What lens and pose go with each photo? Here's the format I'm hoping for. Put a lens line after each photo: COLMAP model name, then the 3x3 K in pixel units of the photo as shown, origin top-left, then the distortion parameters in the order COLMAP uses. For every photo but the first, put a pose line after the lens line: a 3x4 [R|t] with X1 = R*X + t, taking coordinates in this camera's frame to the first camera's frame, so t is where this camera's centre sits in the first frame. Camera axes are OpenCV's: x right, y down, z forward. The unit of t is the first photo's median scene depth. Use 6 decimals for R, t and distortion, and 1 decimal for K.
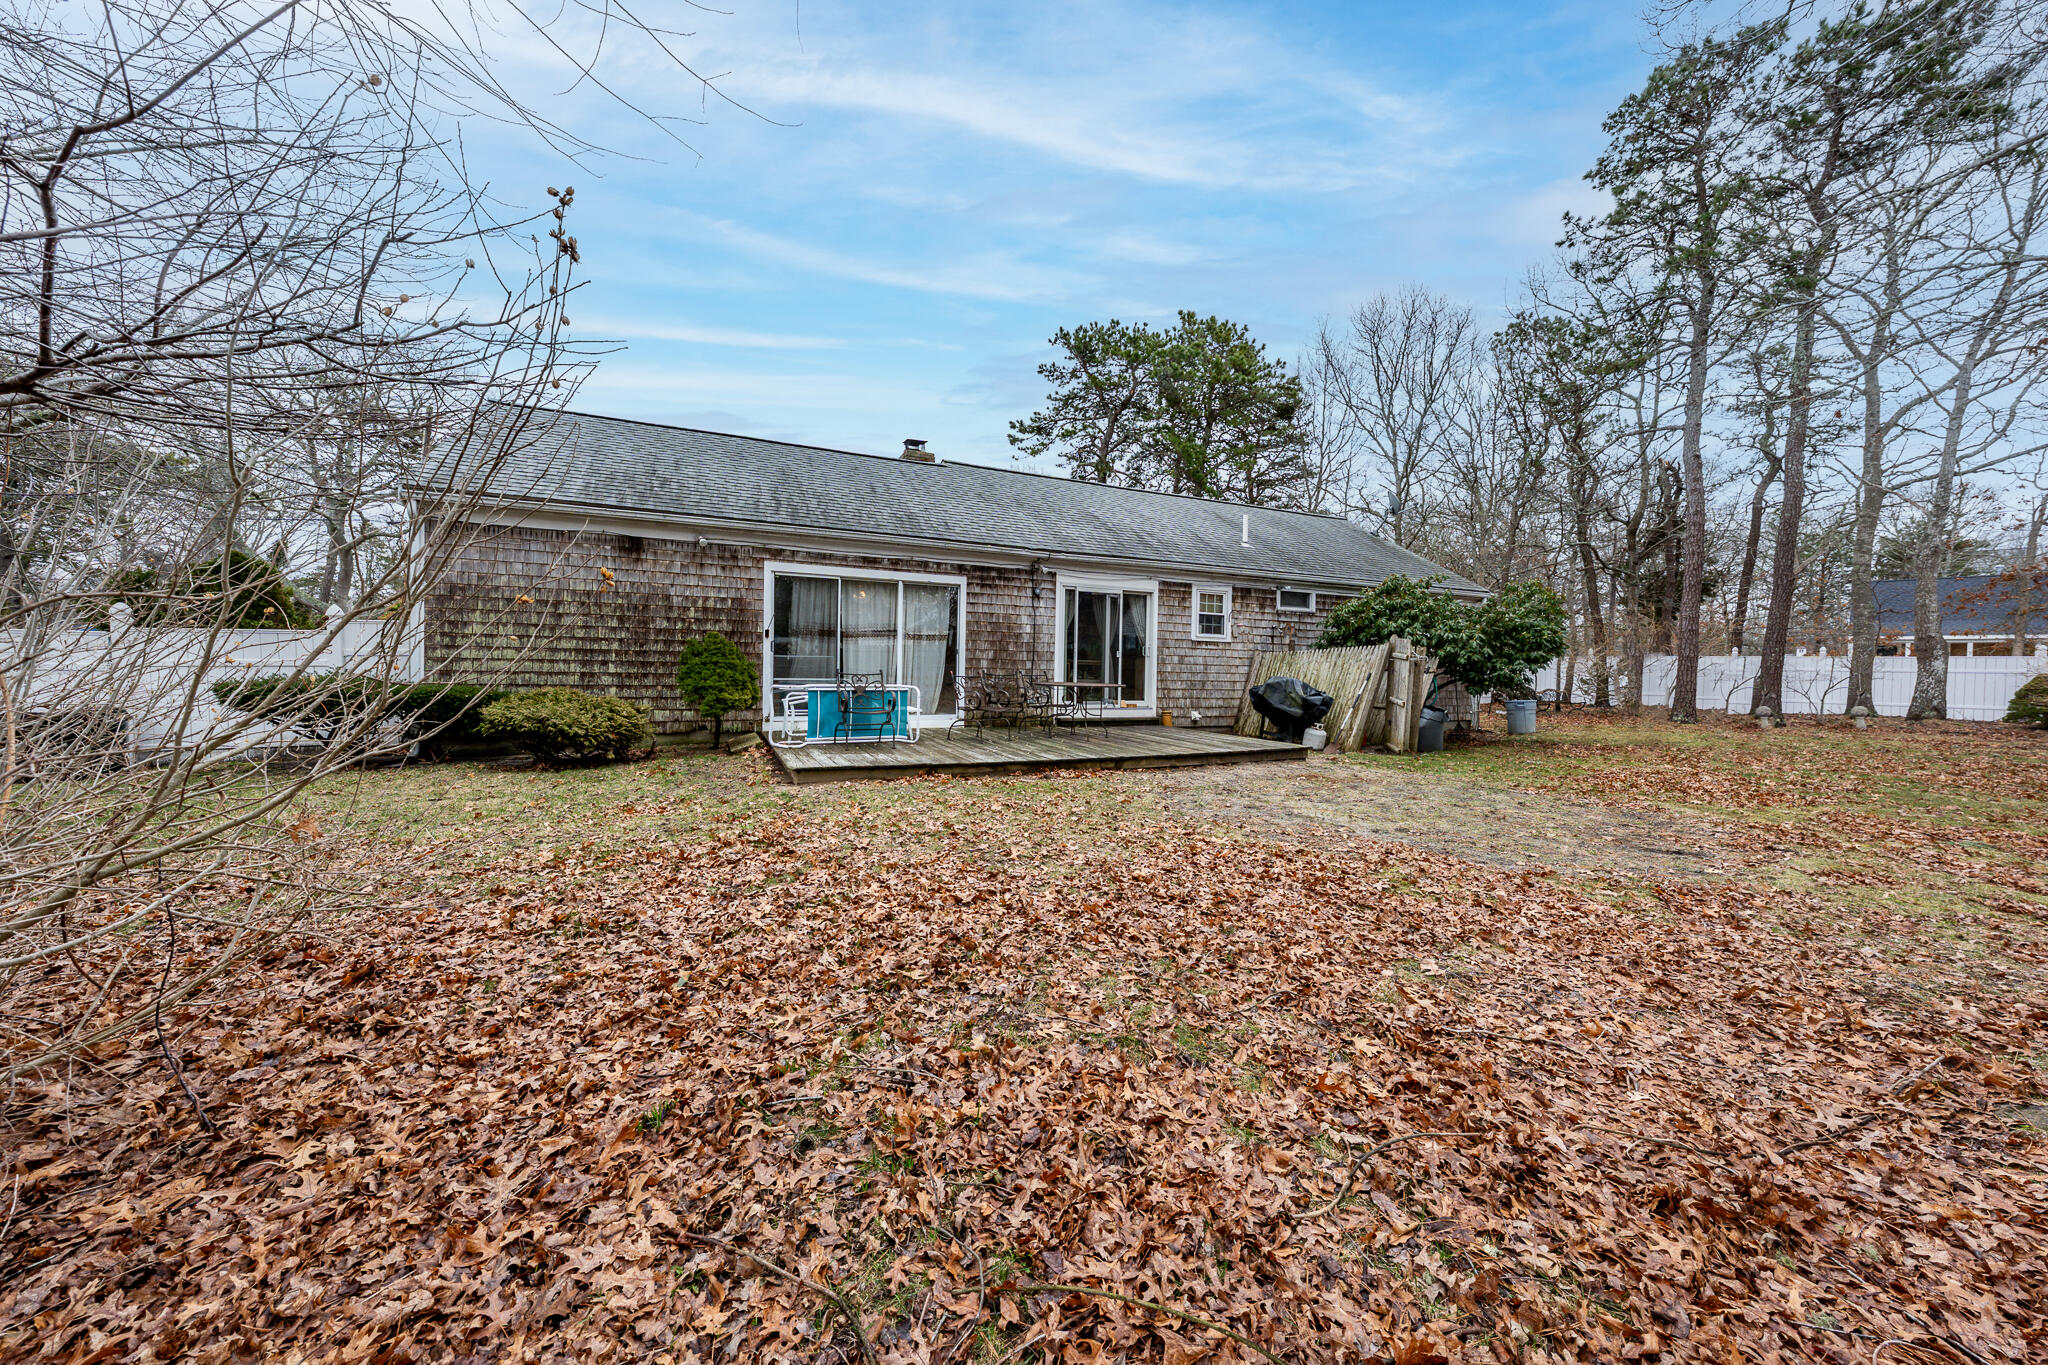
lens RADIAL K [[712.5, 0, 1021.3], [0, 712.5, 660.3], [0, 0, 1]] dist [-0.001986, -0.000103]
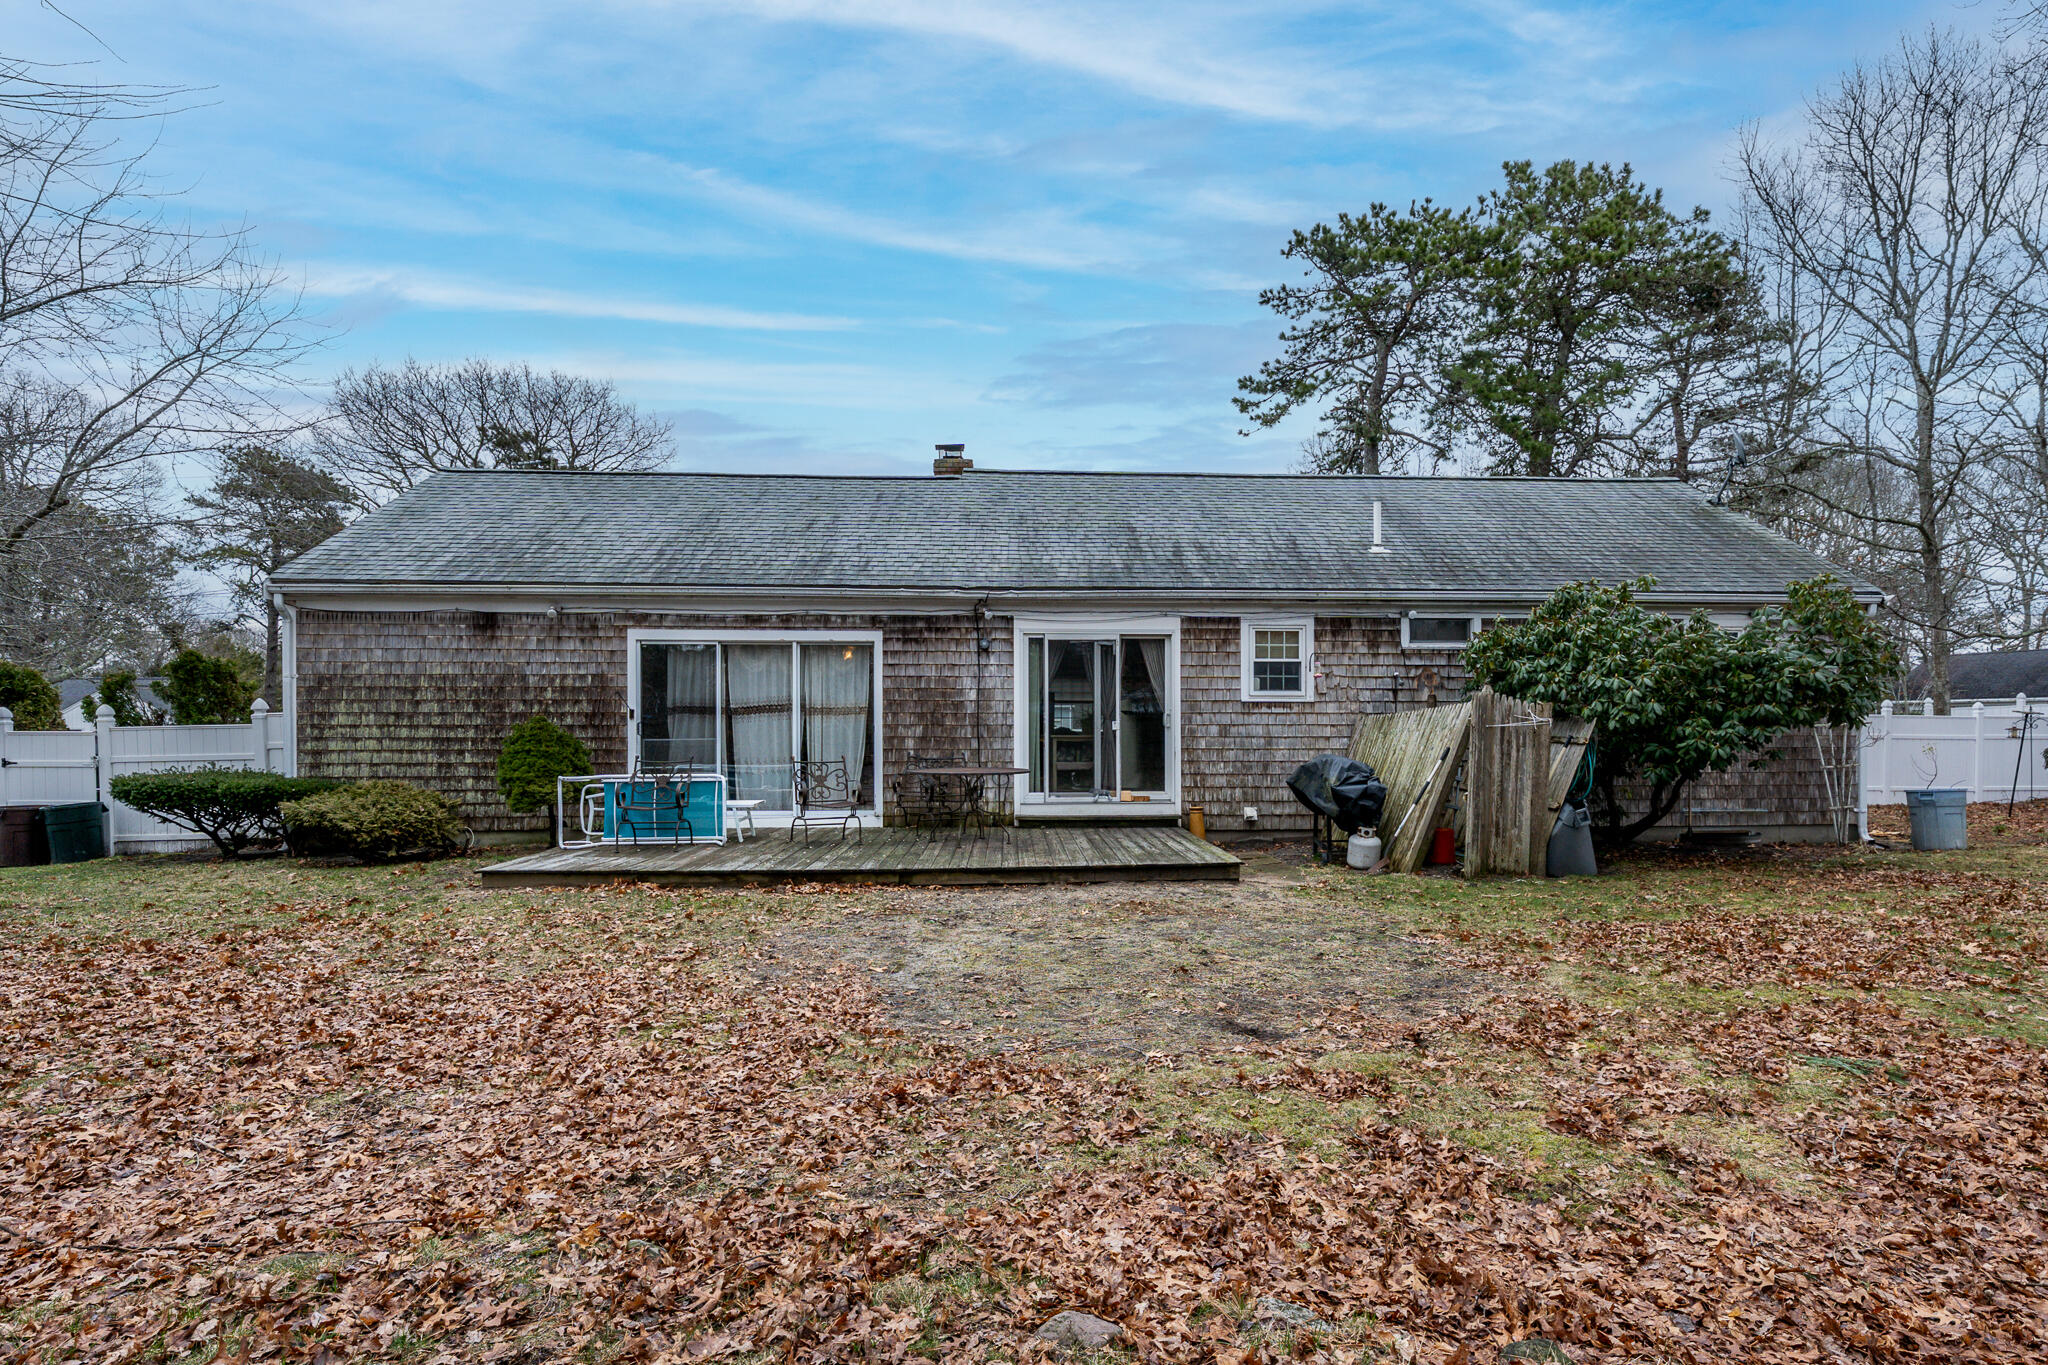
lens RADIAL K [[1052.9, 0, 1081.0], [0, 1052.9, 716.4], [0, 0, 1]] dist [-0.002344, -0.000342]
pose [[0.932658, -0.026675, -0.359774, 0.479526], [0.023085, 0.999632, -0.014272, -0.003592], [0.360022, 0.005006, 0.932930, 0.017152]]
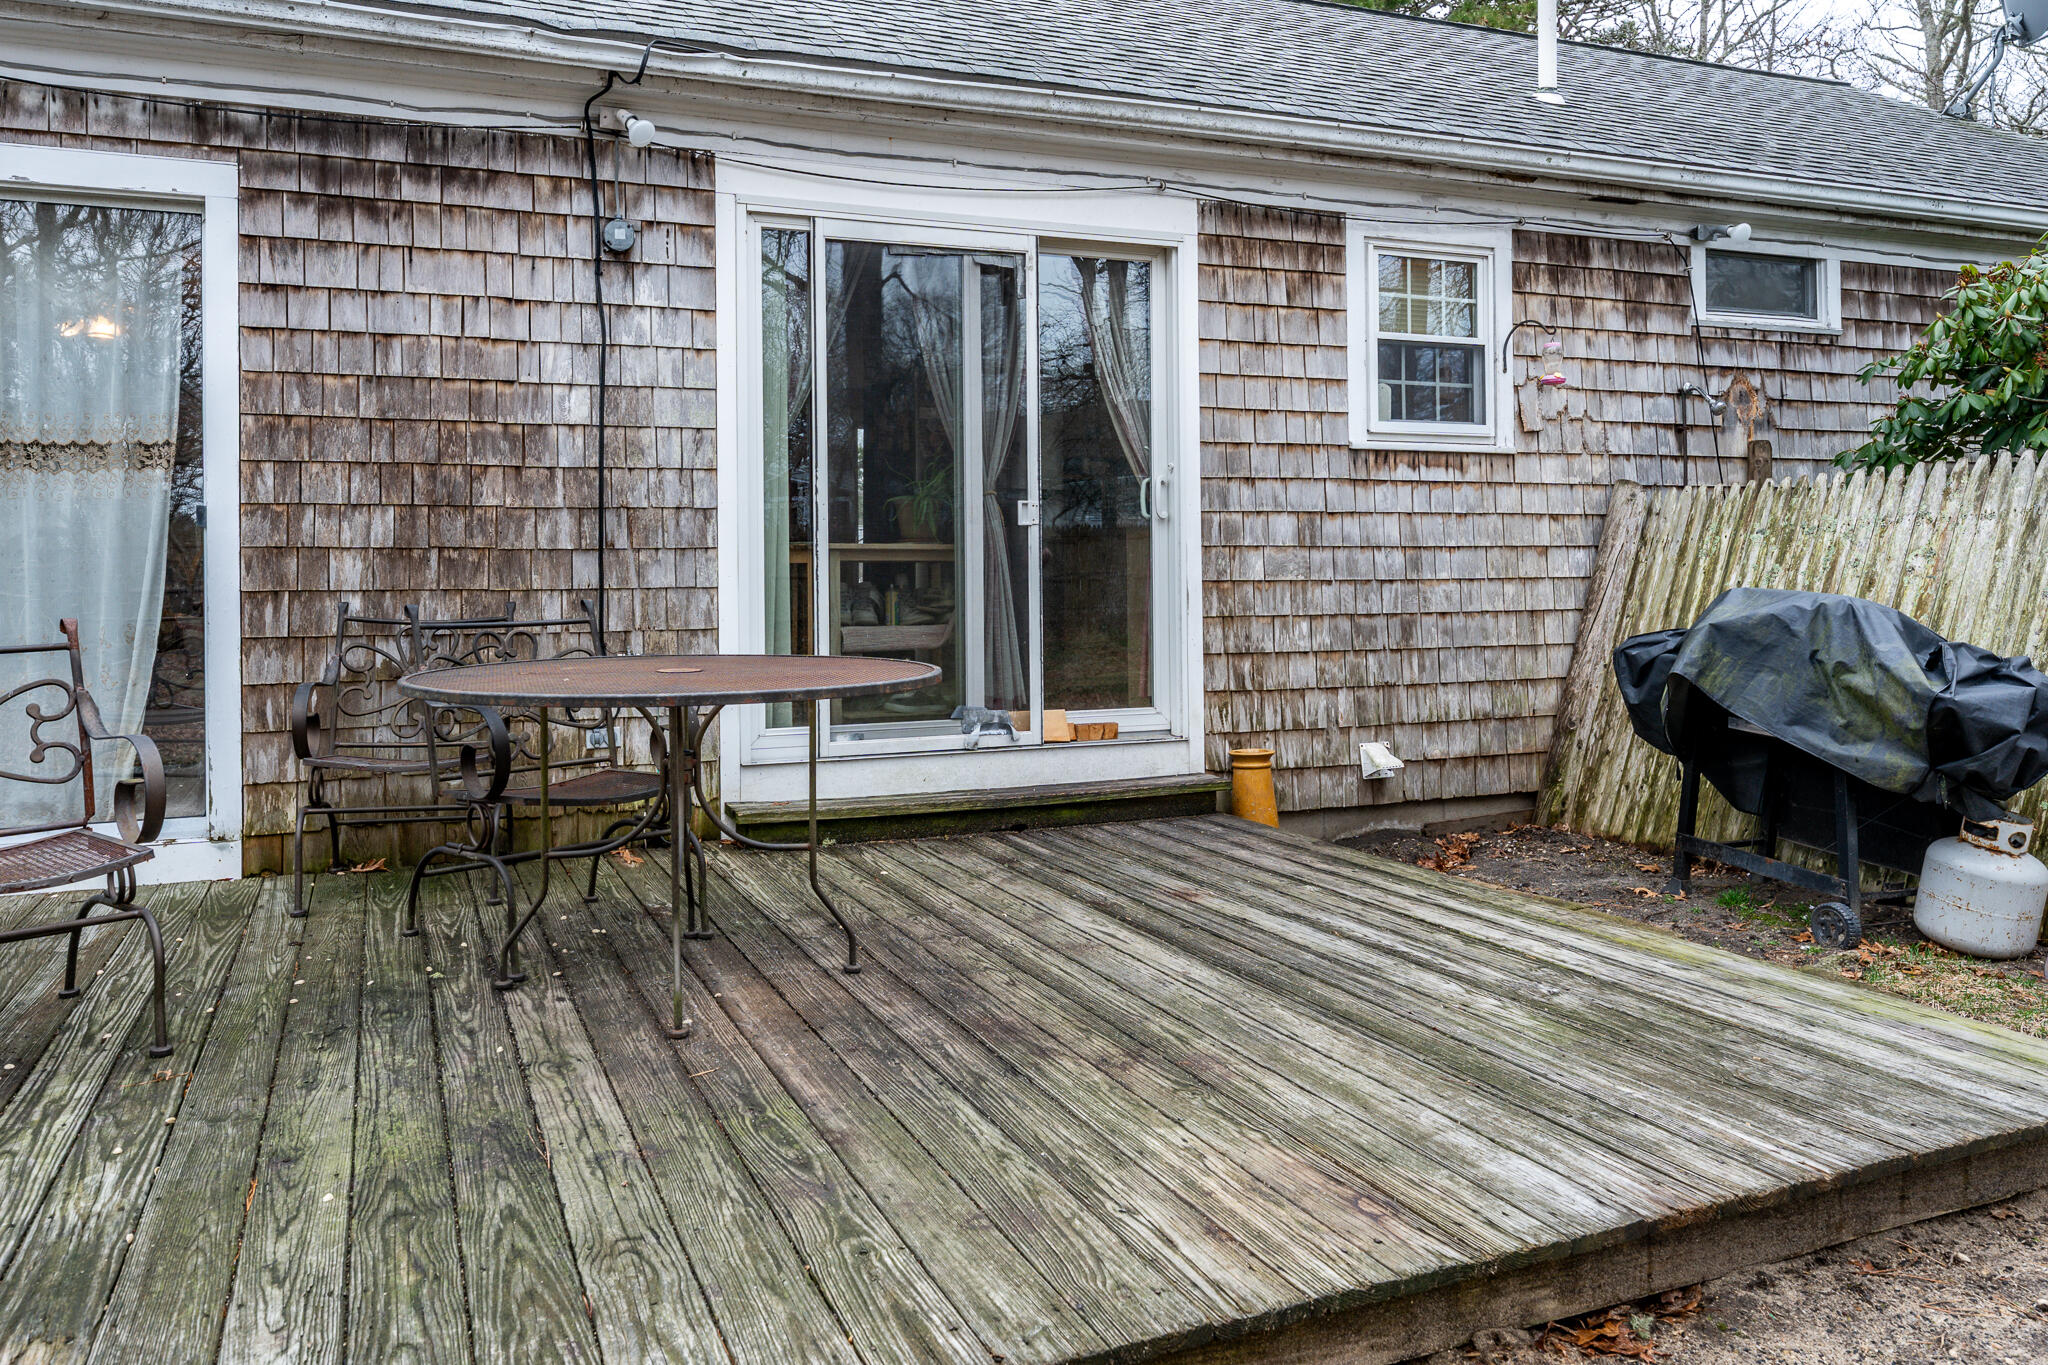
lens RADIAL K [[1432.8, 0, 971.3], [0, 1432.8, 556.3], [0, 0, 1]] dist [0.003395, -0.003424]
pose [[0.997898, -0.031749, -0.056496, 0.144612], [0.031398, 0.999482, -0.007085, 0.008285], [0.056692, 0.005296, 0.998378, 0.535931]]
